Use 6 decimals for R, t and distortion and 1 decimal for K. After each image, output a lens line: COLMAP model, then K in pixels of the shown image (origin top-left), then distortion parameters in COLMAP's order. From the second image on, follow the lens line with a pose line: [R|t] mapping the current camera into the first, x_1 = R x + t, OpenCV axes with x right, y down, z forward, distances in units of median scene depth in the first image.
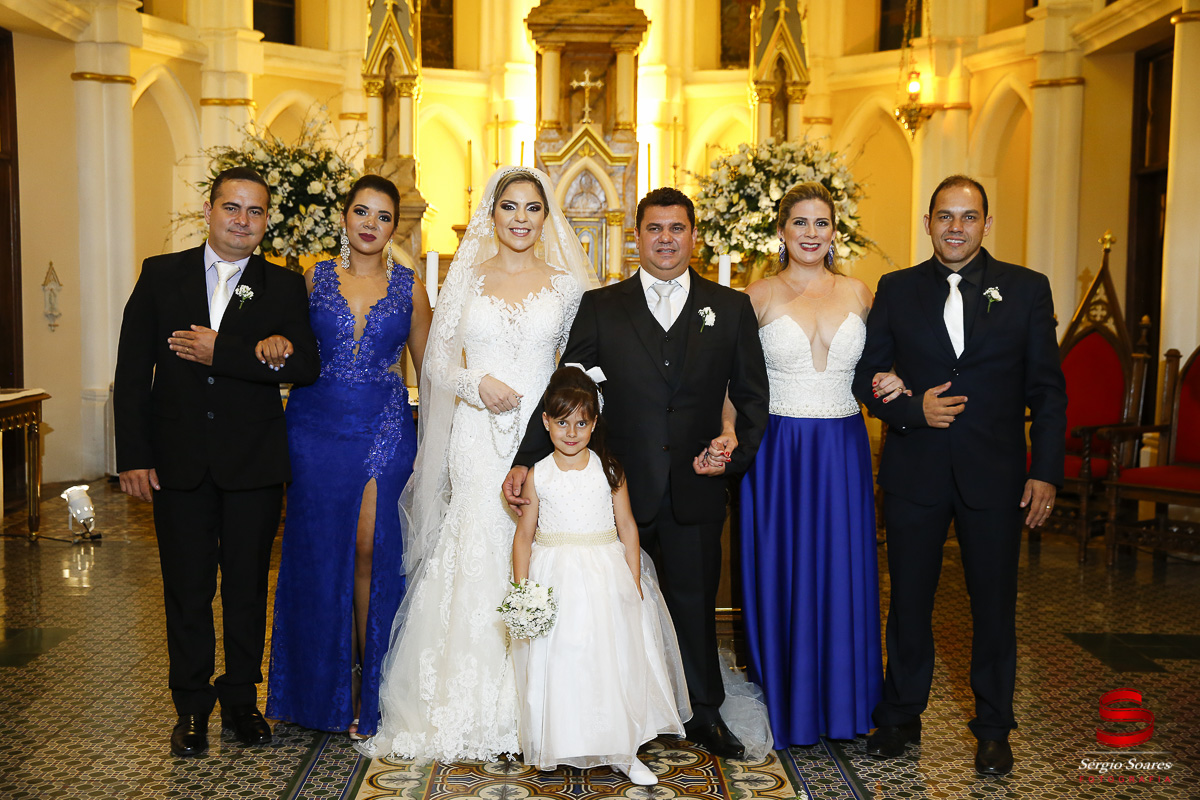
lens RADIAL K [[1358.1, 0, 599.8], [0, 1358.1, 403.6], [0, 0, 1]] dist [0.056739, 0.000000]
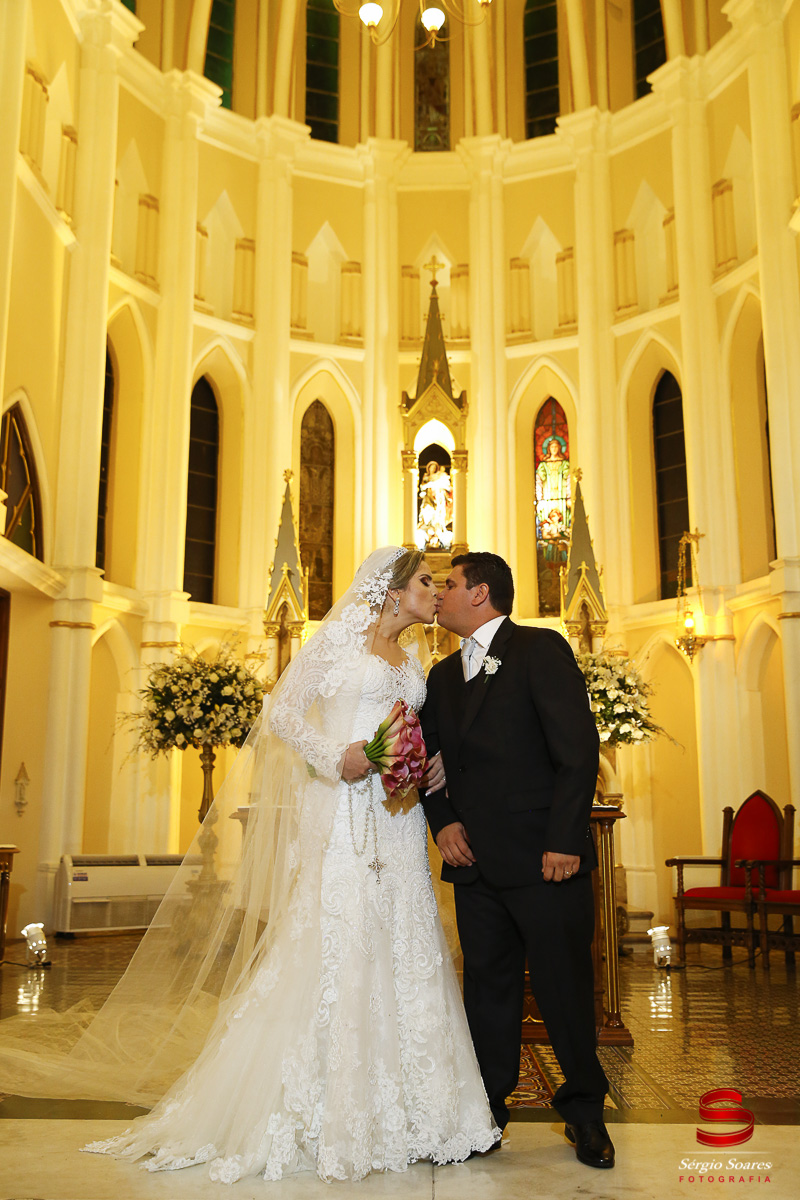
lens RADIAL K [[1128.1, 0, 396.2], [0, 1128.1, 632.7], [0, 0, 1]] dist [-0.022168, 0.000000]
pose [[0.998797, -0.018439, -0.045448, 0.002287], [0.006238, 0.966875, -0.255174, 0.046709], [0.048648, 0.254584, 0.965826, -0.036863]]
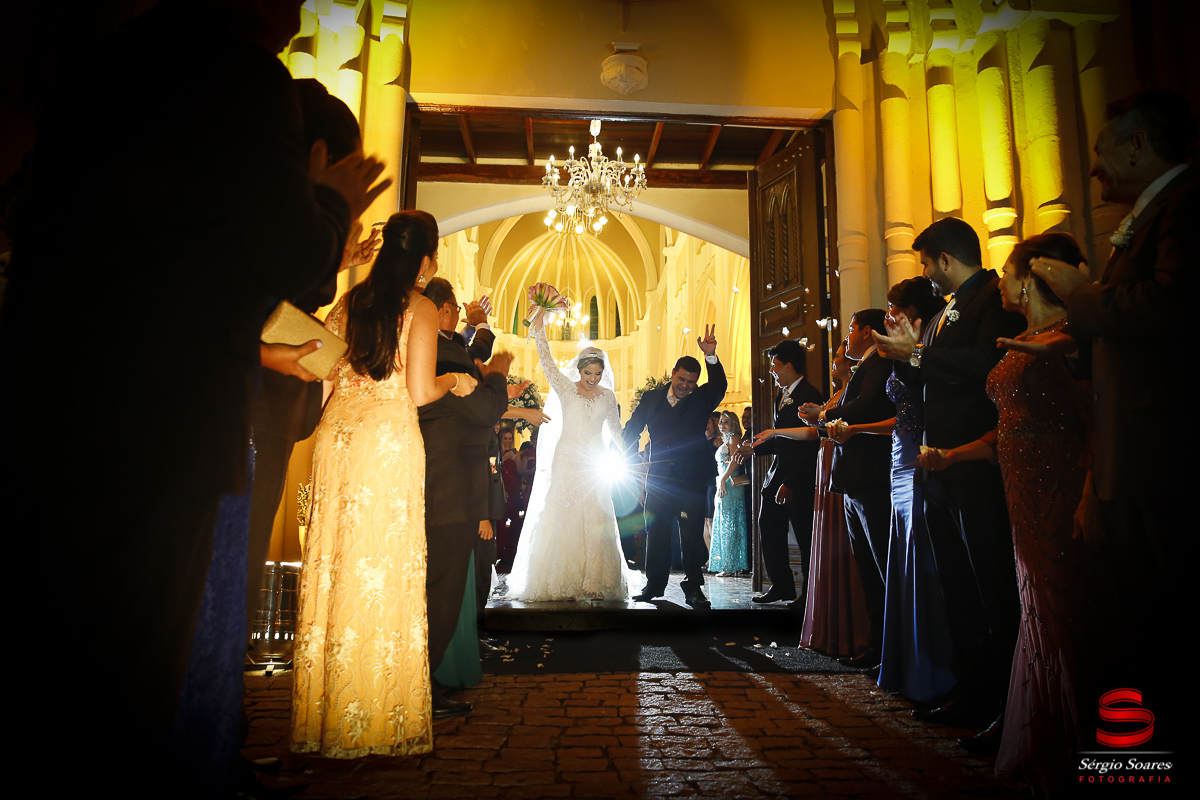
lens RADIAL K [[886.2, 0, 587.5], [0, 886.2, 426.3], [0, 0, 1]] dist [-0.079430, 0.022723]
pose [[0.999440, 0.002726, 0.033354, -0.041648], [0.003444, 0.983010, -0.183522, 0.335609], [-0.033288, 0.183534, 0.982450, -3.010319]]
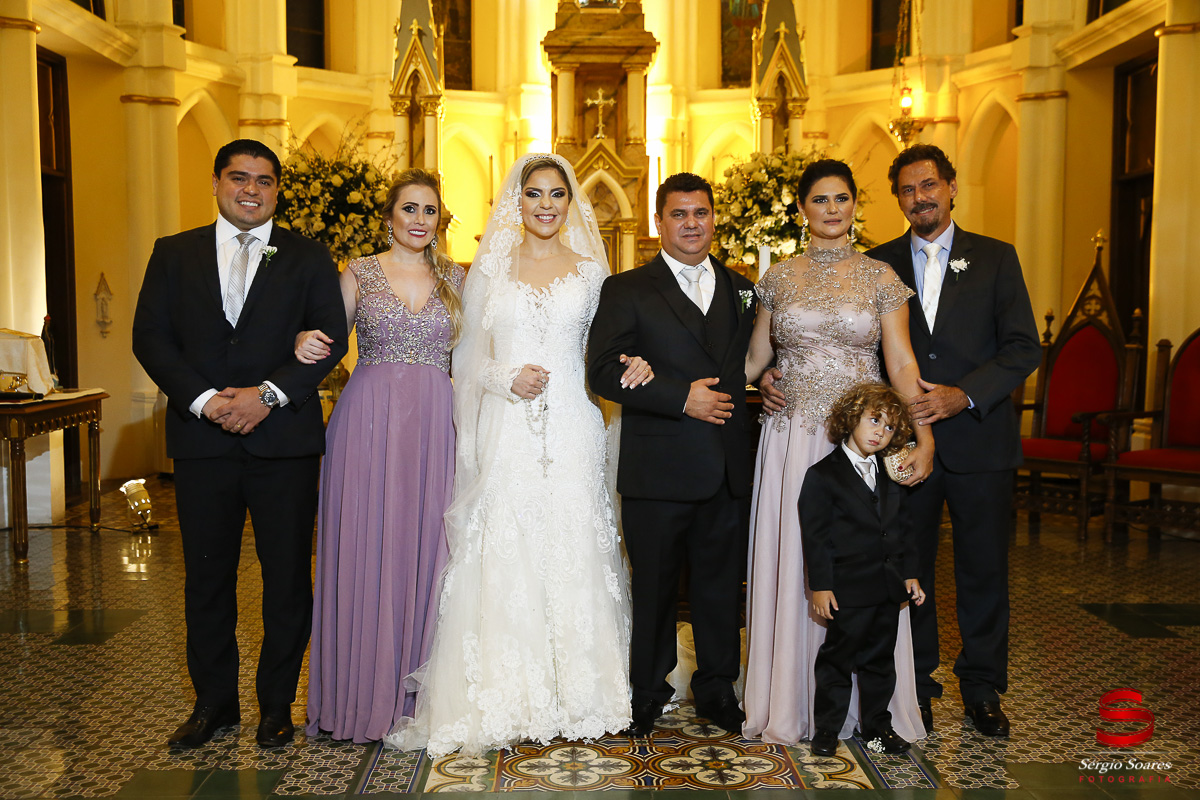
lens RADIAL K [[1266.0, 0, 601.1], [0, 1266.0, 404.8], [0, 0, 1]] dist [0.032408, 0.000000]
pose [[0.999930, -0.010508, 0.005389, -0.016953], [0.010529, 0.999937, -0.003854, 0.006630], [-0.005349, 0.003910, 0.999978, 0.007533]]
